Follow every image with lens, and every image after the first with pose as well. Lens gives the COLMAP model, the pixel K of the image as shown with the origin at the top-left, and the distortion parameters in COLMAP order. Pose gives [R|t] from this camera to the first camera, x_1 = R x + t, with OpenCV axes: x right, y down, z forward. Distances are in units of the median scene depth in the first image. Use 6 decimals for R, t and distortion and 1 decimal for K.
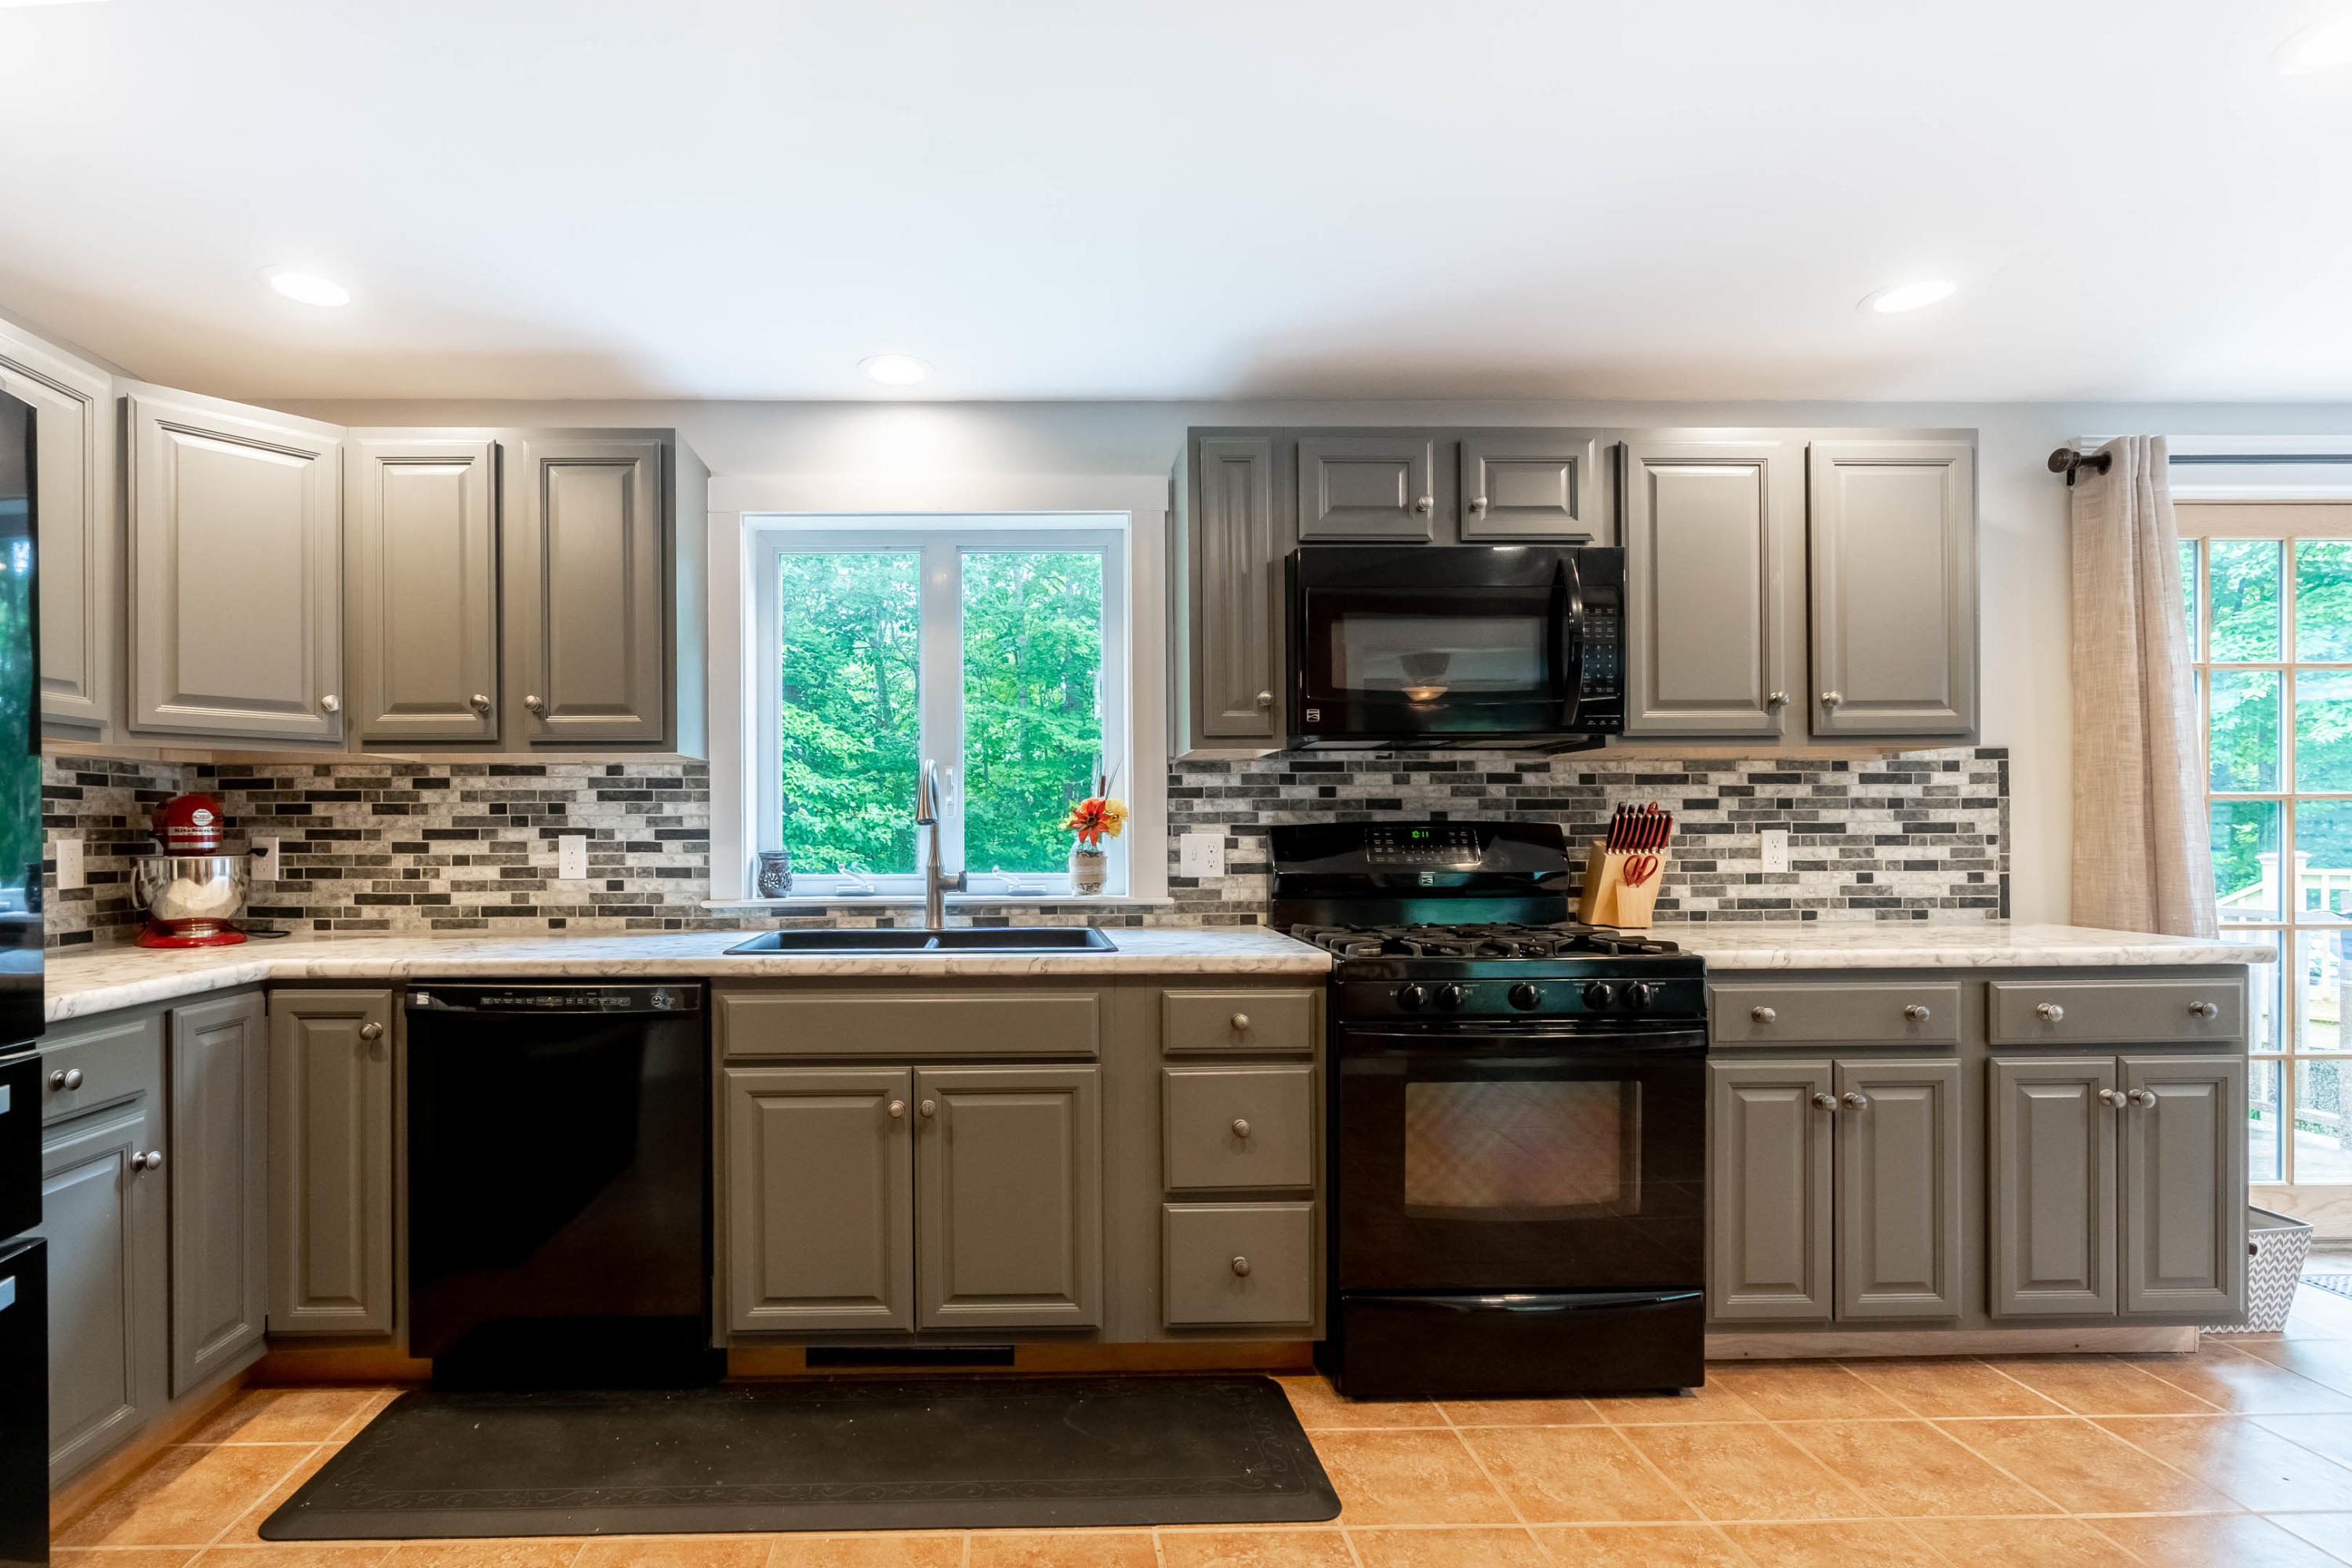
lens RADIAL K [[1076.1, 0, 1157.0], [0, 1076.1, 826.2], [0, 0, 1]] dist [-0.004627, -0.000090]
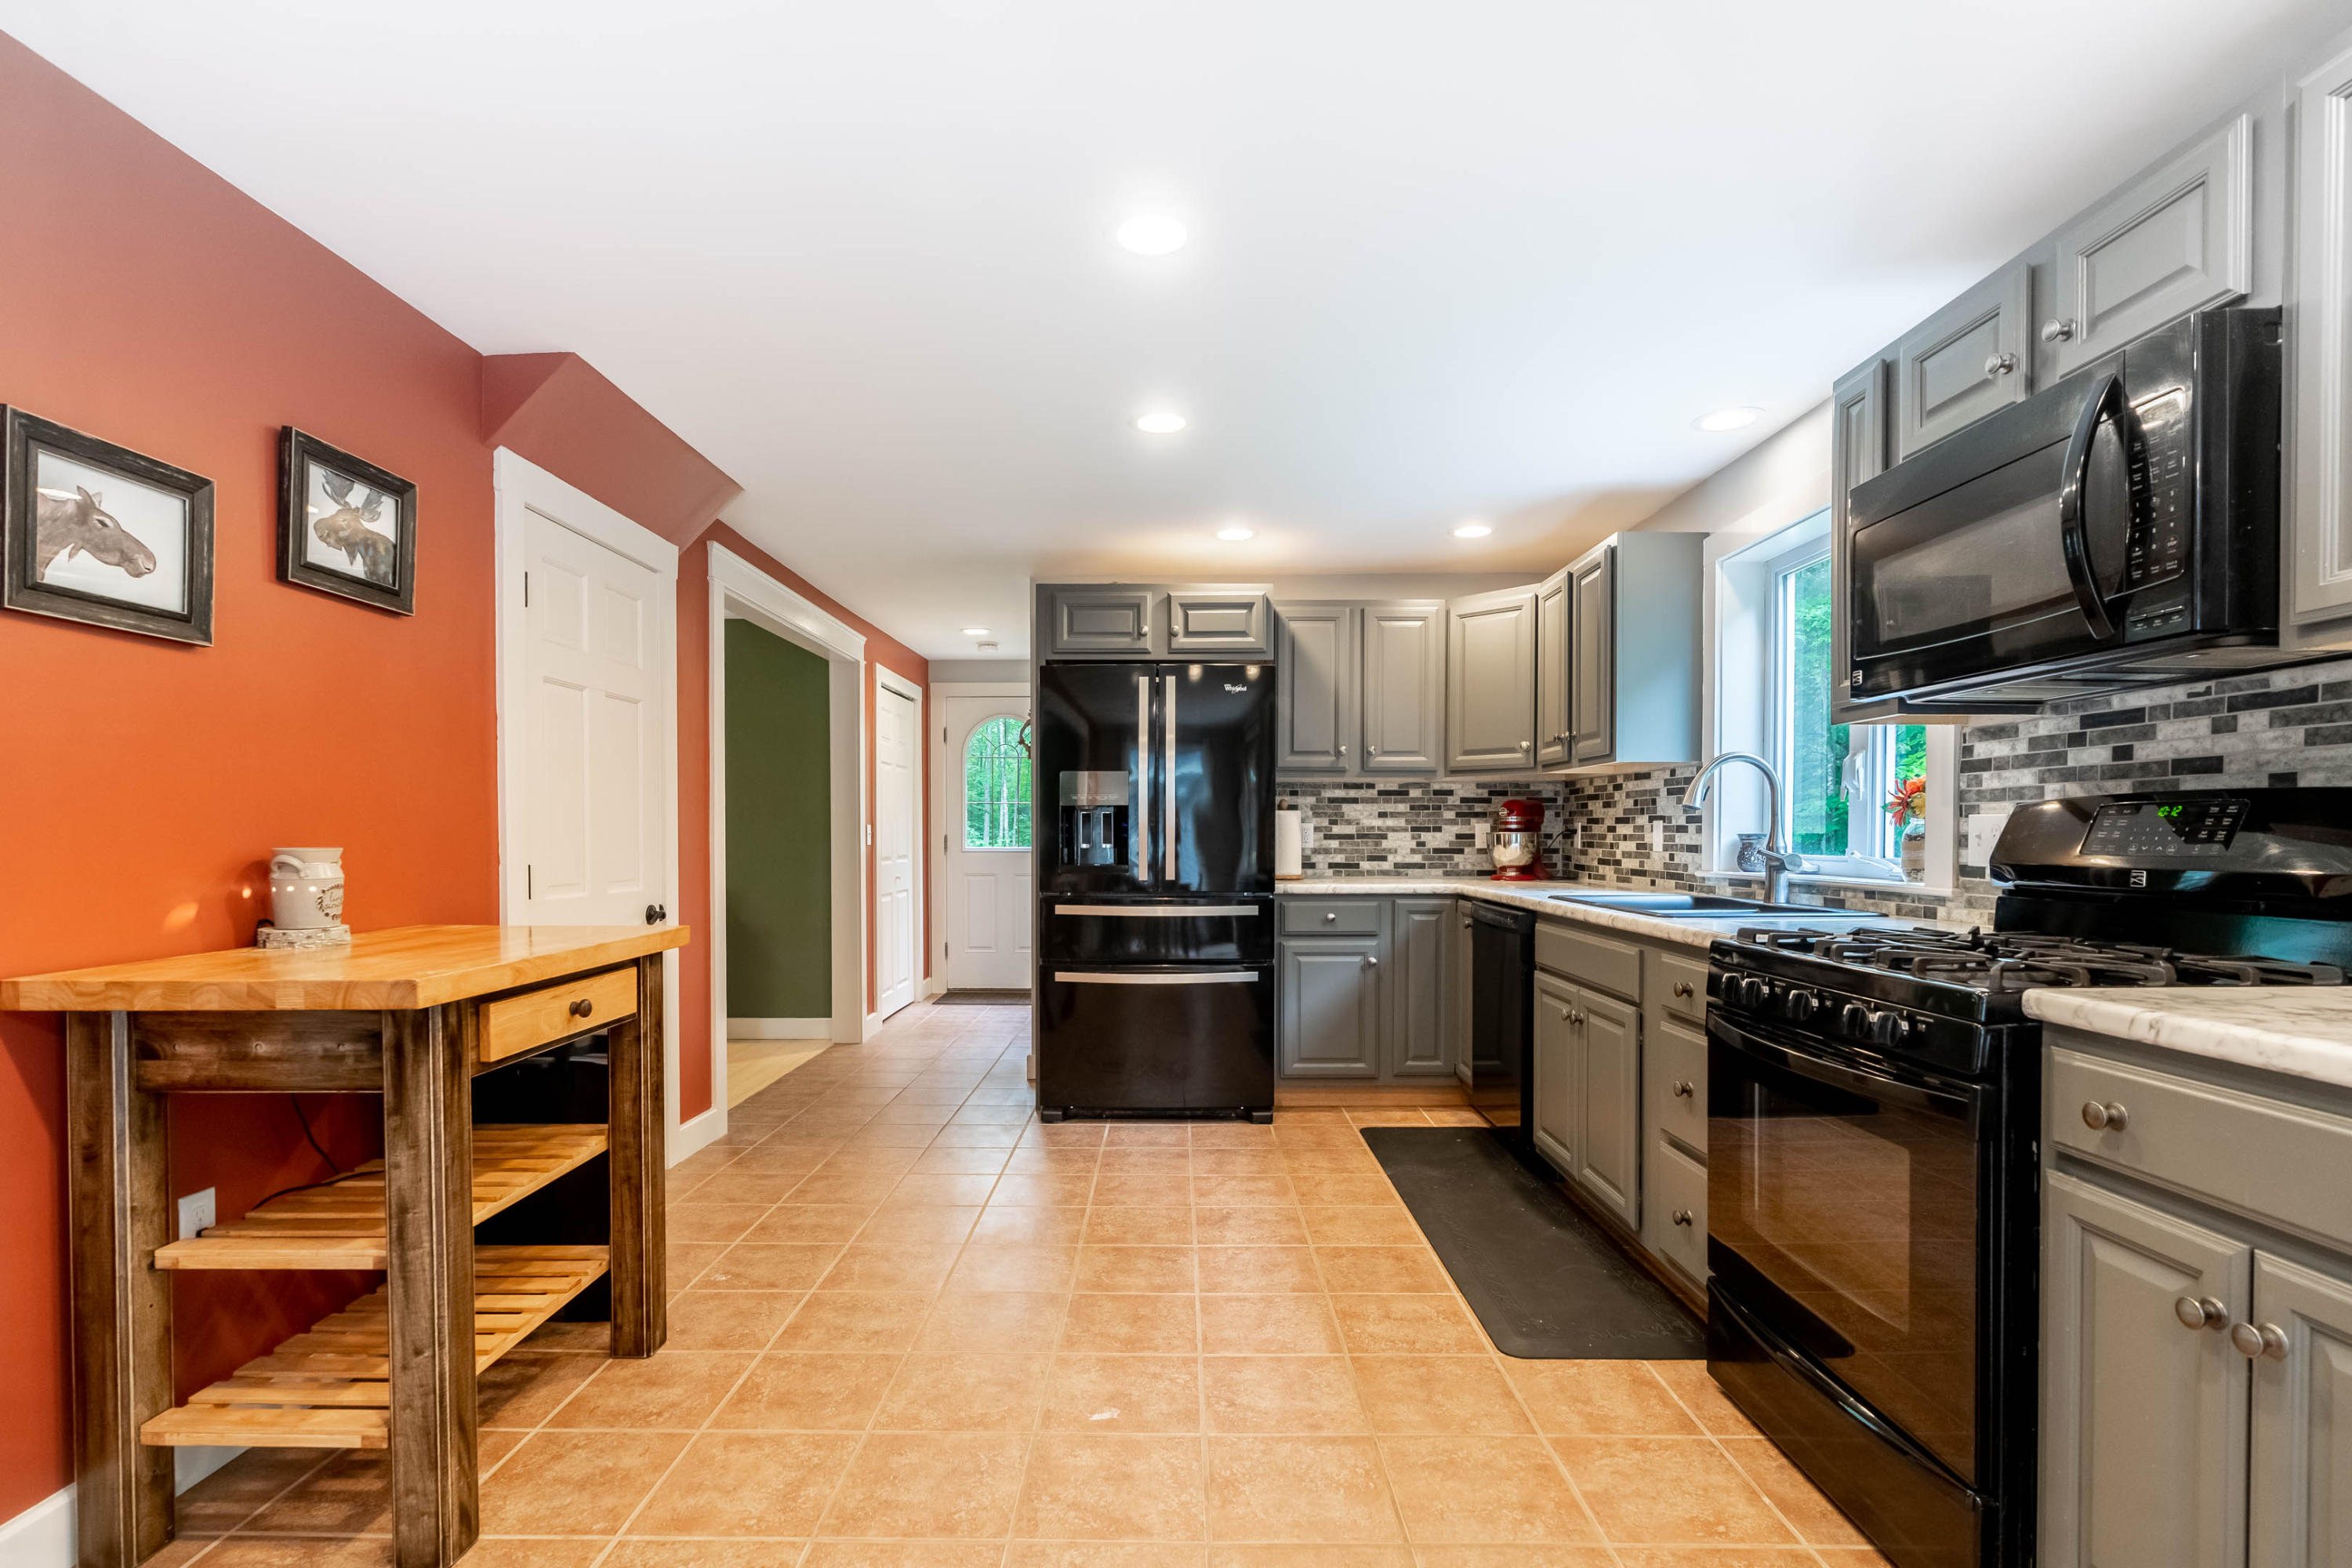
lens RADIAL K [[1076.1, 0, 1167.8], [0, 1076.1, 845.8], [0, 0, 1]] dist [-0.004627, -0.000090]
pose [[-0.019446, 0.017559, -0.999657, 0.875522], [0.006526, 0.999827, 0.017435, 0.012753], [0.999790, -0.006184, -0.019557, 0.387193]]
